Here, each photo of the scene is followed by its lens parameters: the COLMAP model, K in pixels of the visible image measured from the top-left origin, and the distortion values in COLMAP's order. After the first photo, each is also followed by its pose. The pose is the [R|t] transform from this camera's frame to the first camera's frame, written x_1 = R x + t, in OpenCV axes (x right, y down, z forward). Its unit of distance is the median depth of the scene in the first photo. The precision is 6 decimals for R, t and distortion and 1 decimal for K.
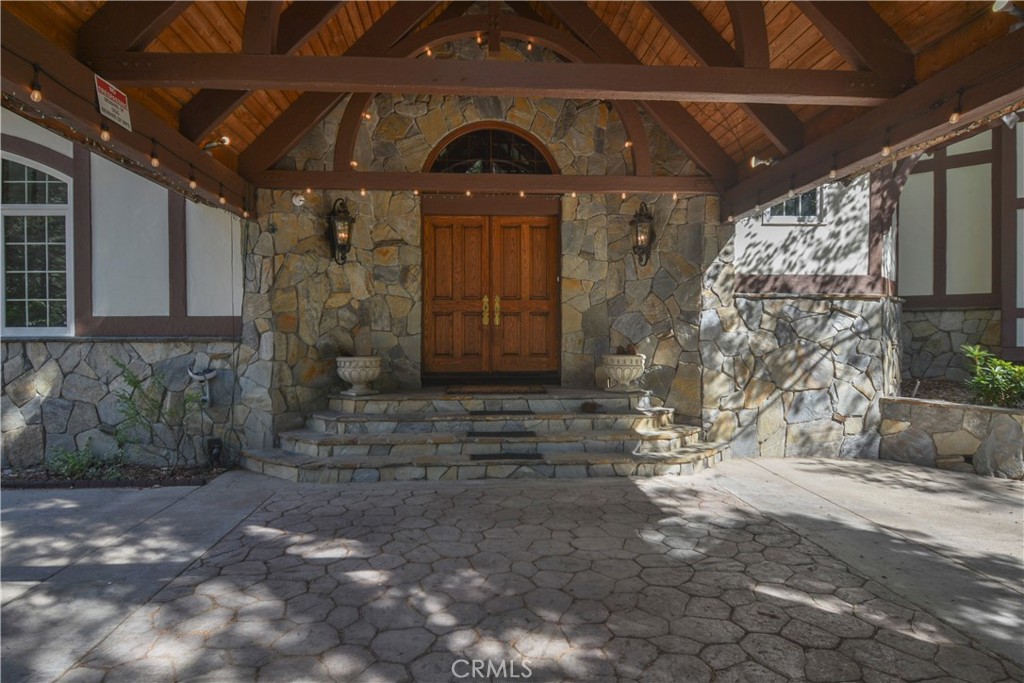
lens RADIAL K [[569.6, 0, 519.3], [0, 569.6, 345.3], [0, 0, 1]] dist [0.016657, -0.017220]
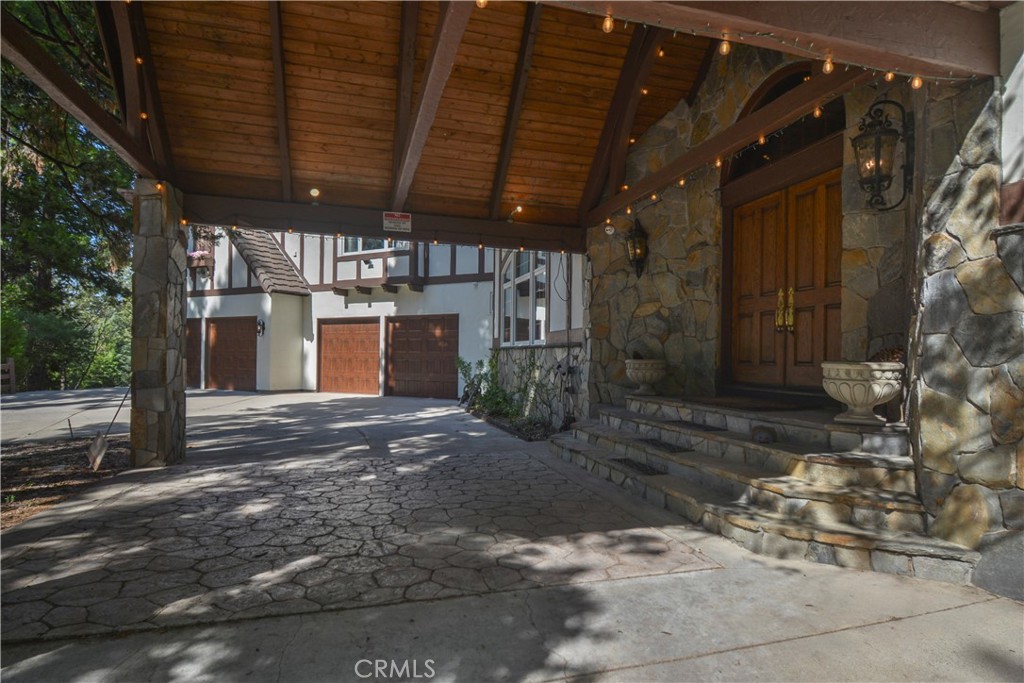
lens RADIAL K [[569.6, 0, 519.3], [0, 569.6, 345.3], [0, 0, 1]] dist [0.016657, -0.017220]
pose [[0.220439, -0.016387, -0.975263, 0.752083], [-0.032569, 0.999178, -0.024150, 0.026942], [0.974857, 0.037087, 0.219724, 0.553790]]
